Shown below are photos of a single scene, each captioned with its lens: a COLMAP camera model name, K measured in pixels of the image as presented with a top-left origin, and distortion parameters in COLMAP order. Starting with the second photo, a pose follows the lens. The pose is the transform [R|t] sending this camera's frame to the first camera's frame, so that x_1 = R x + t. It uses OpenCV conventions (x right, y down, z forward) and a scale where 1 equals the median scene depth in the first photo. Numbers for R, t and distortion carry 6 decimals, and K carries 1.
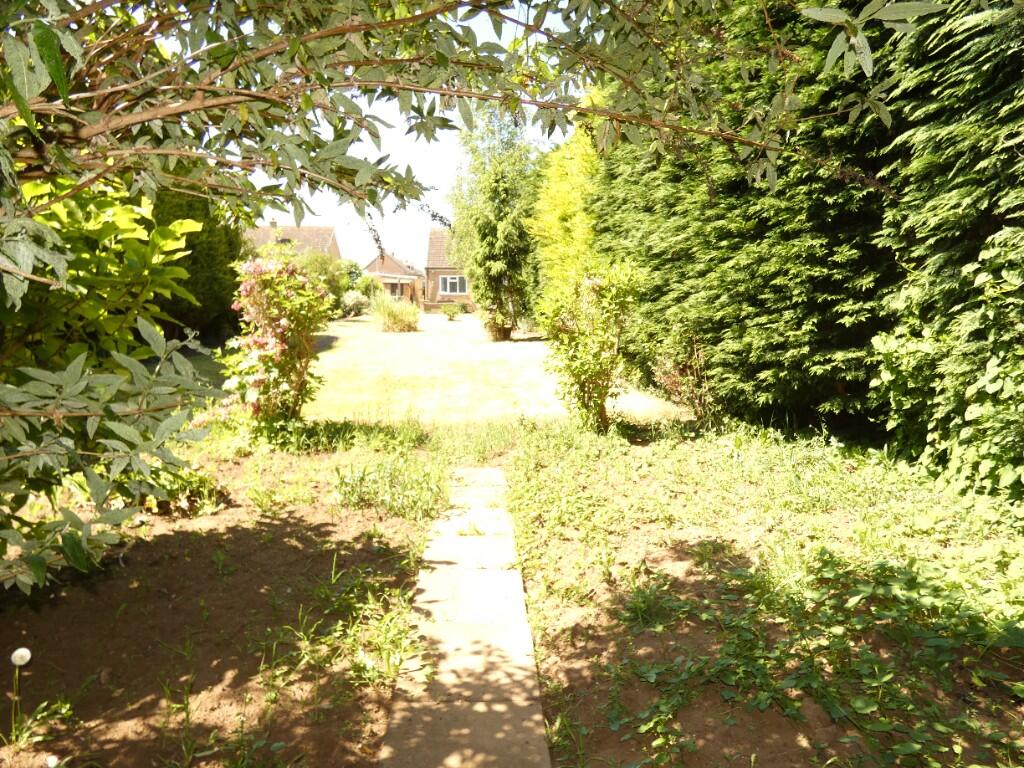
lens RADIAL K [[615.1, 0, 512.0], [0, 615.1, 384.0], [0, 0, 1]] dist [-0.006241, -0.002288]
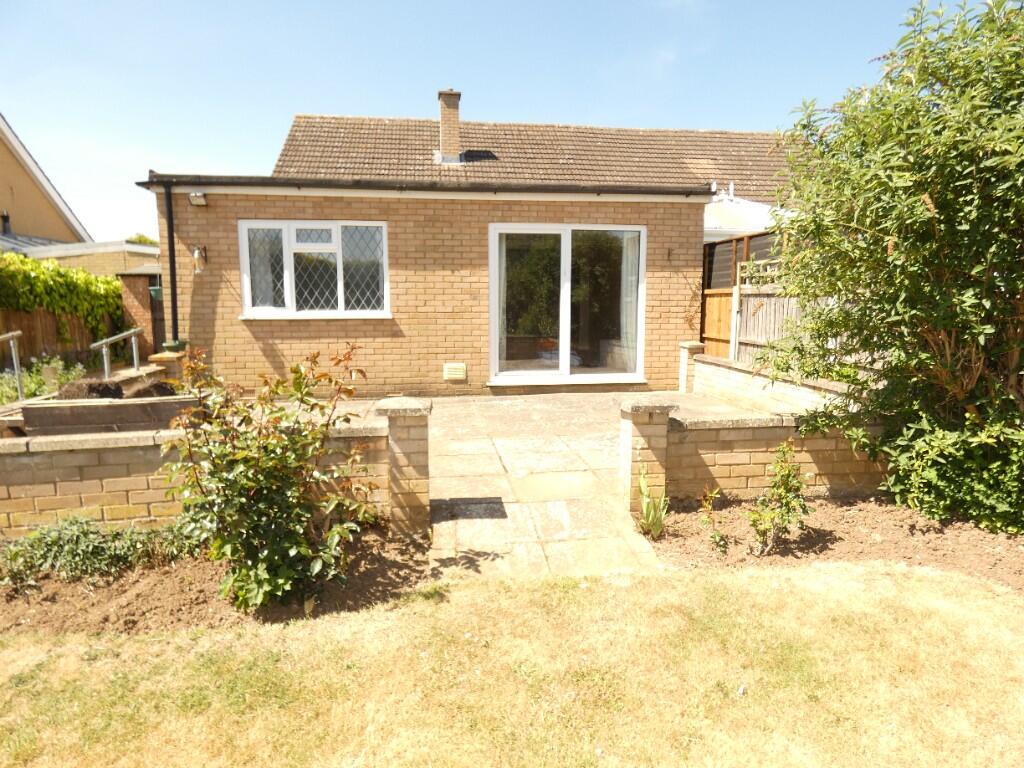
lens RADIAL K [[615.1, 0, 512.0], [0, 615.1, 384.0], [0, 0, 1]] dist [-0.006241, -0.002288]
pose [[0.995069, -0.020544, 0.097033, -0.121917], [0.021205, 0.999758, -0.005779, -0.283540], [-0.096891, 0.007808, 0.995264, 1.851749]]
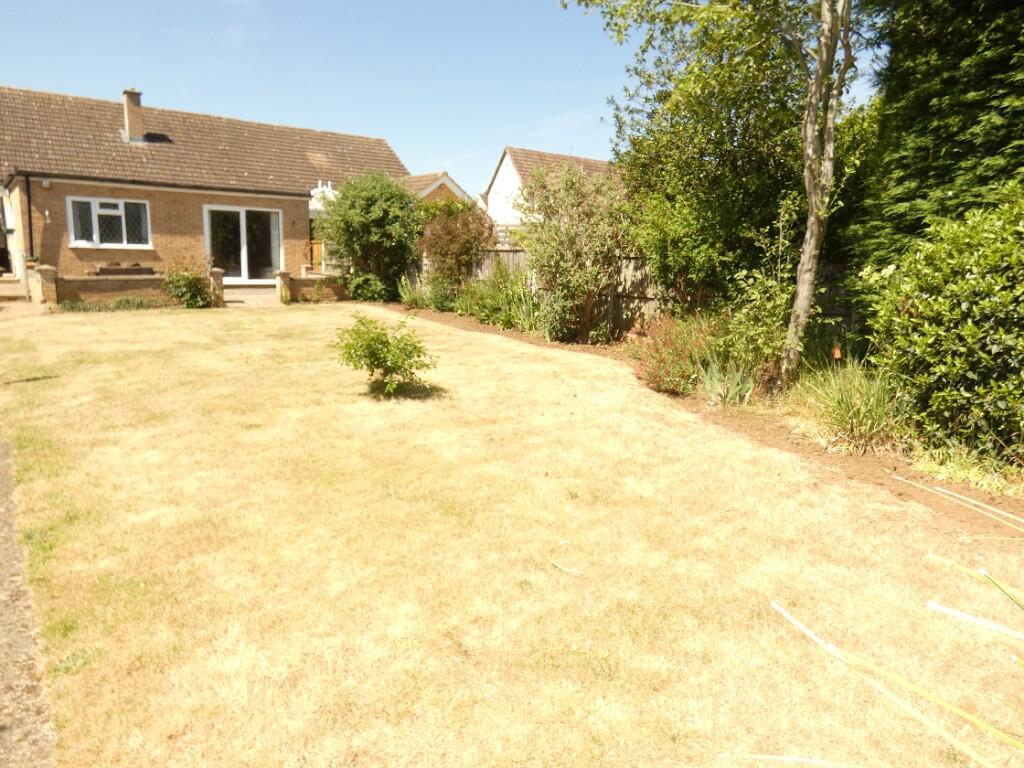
lens RADIAL K [[615.1, 0, 512.0], [0, 615.1, 384.0], [0, 0, 1]] dist [-0.006241, -0.002288]
pose [[0.797376, -0.103703, 0.594506, -0.310359], [0.056541, 0.993629, 0.097490, -0.191786], [-0.600828, -0.044123, 0.798159, 1.226489]]
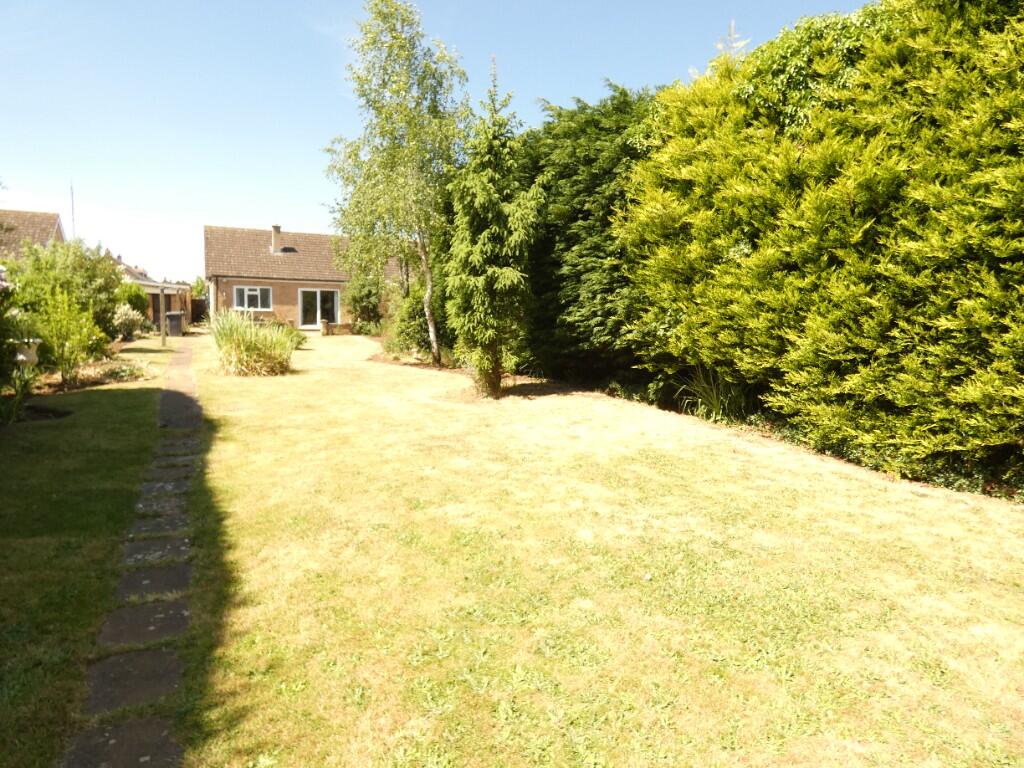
lens RADIAL K [[551.1, 0, 512.0], [0, 551.1, 384.0], [0, 0, 1]] dist [-0.002346, -0.000396]
pose [[0.896711, -0.040353, 0.440773, -0.262174], [0.044973, 0.998988, -0.000035, -0.082010], [-0.440326, 0.019854, 0.897619, 0.500698]]
